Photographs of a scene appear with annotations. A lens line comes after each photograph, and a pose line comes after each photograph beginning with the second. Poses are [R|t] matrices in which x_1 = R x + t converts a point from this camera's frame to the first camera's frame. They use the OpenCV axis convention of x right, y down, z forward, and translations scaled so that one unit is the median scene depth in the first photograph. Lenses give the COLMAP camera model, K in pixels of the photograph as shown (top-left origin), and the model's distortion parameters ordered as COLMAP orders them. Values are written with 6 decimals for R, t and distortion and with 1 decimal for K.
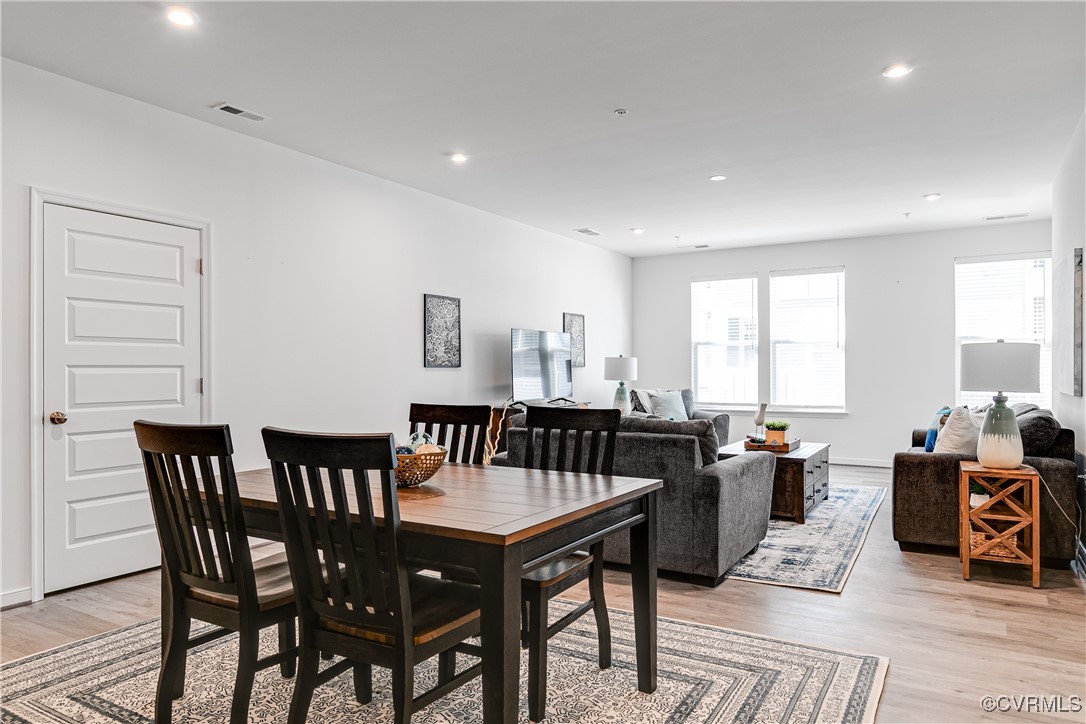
lens RADIAL K [[700.7, 0, 534.2], [0, 700.7, 369.1], [0, 0, 1]] dist [-0.001075, -0.001667]
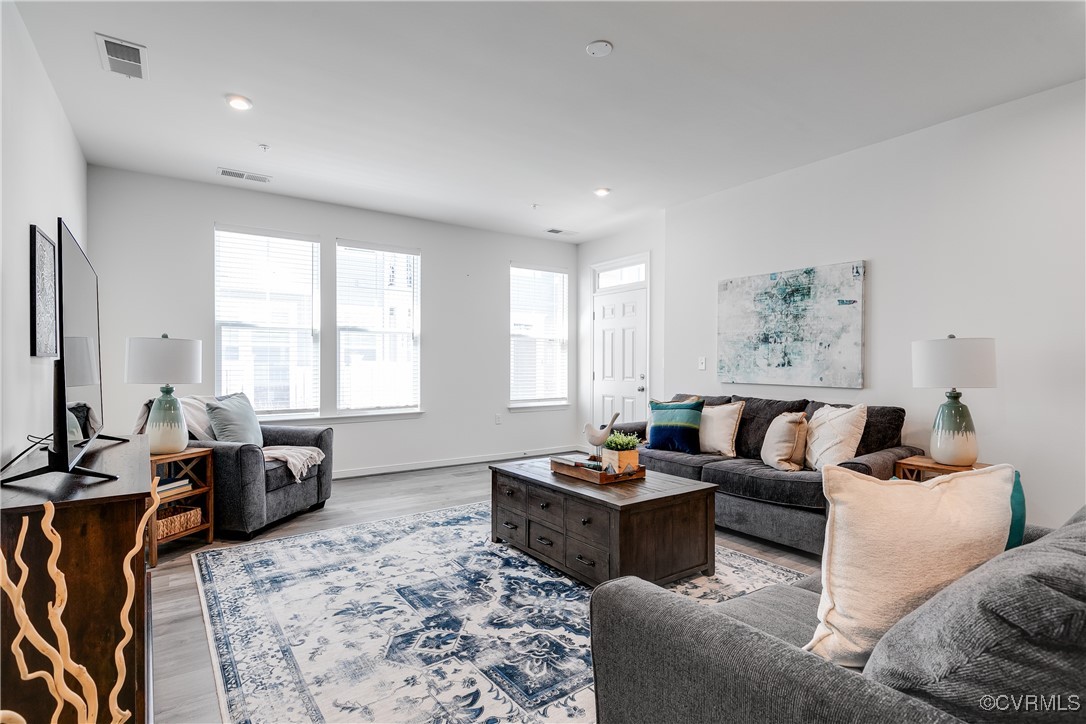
lens RADIAL K [[534.6, 0, 543.4], [0, 534.6, 362.4], [0, 0, 1]] dist [-0.004653, -0.000051]
pose [[0.399866, 0.004580, 0.916562, -0.159720], [-0.003418, 0.999988, -0.003506, 0.000828], [-0.916567, -0.001731, 0.399877, 0.749719]]
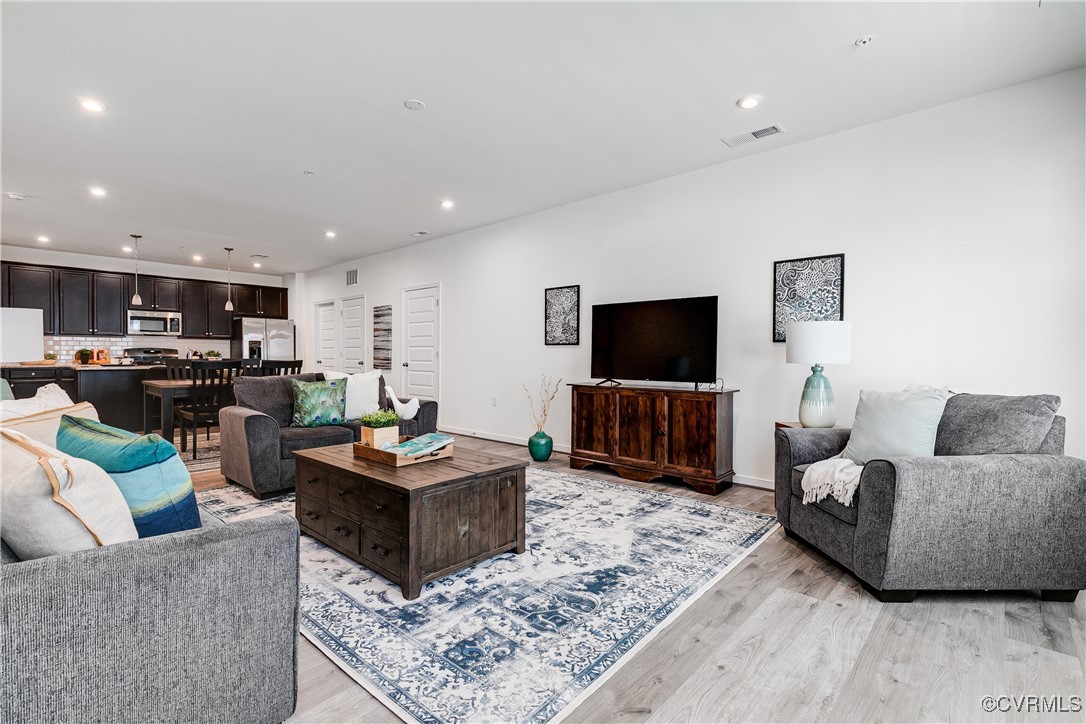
lens RADIAL K [[498.8, 0, 549.6], [0, 498.8, 360.9], [0, 0, 1]] dist [0.007178, -0.001095]
pose [[-0.179720, 0.013512, -0.983625, 0.706461], [-0.004879, 0.999881, 0.014627, 0.011899], [0.983706, 0.007428, -0.179632, 1.101200]]
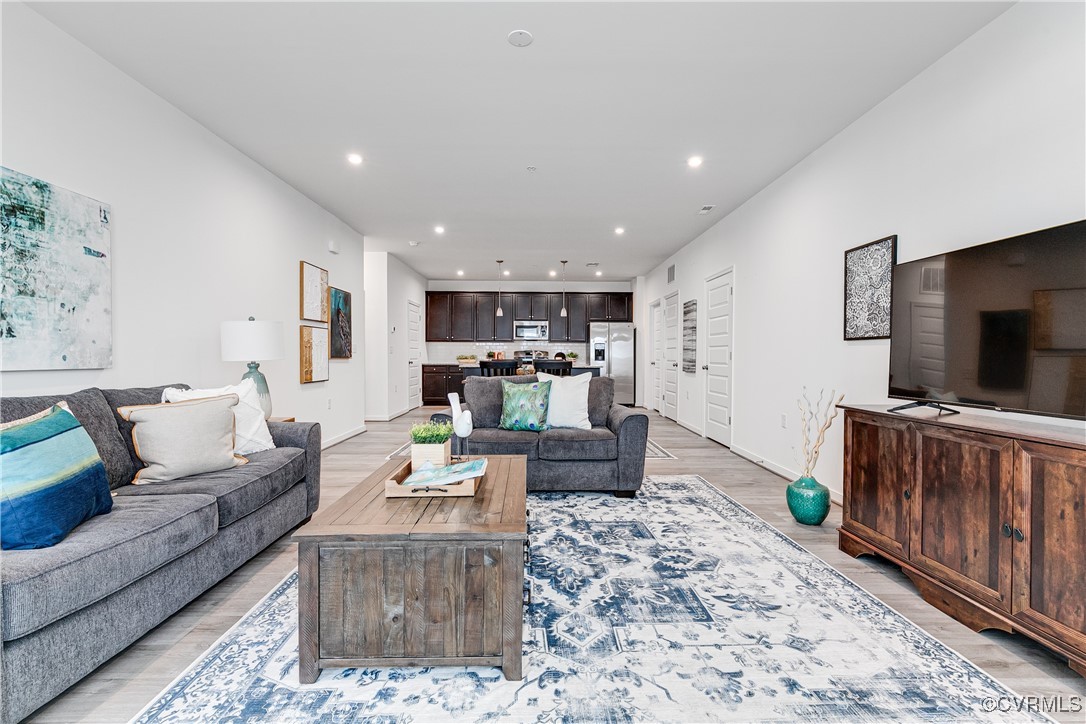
lens RADIAL K [[494.9, 0, 539.2], [0, 494.9, 361.8], [0, 0, 1]] dist [0.006109, -0.000586]
pose [[-0.845973, 0.006754, -0.533183, 0.429530], [-0.002245, 0.999866, 0.016228, 0.012647], [0.533221, 0.014926, -0.845844, 1.220698]]
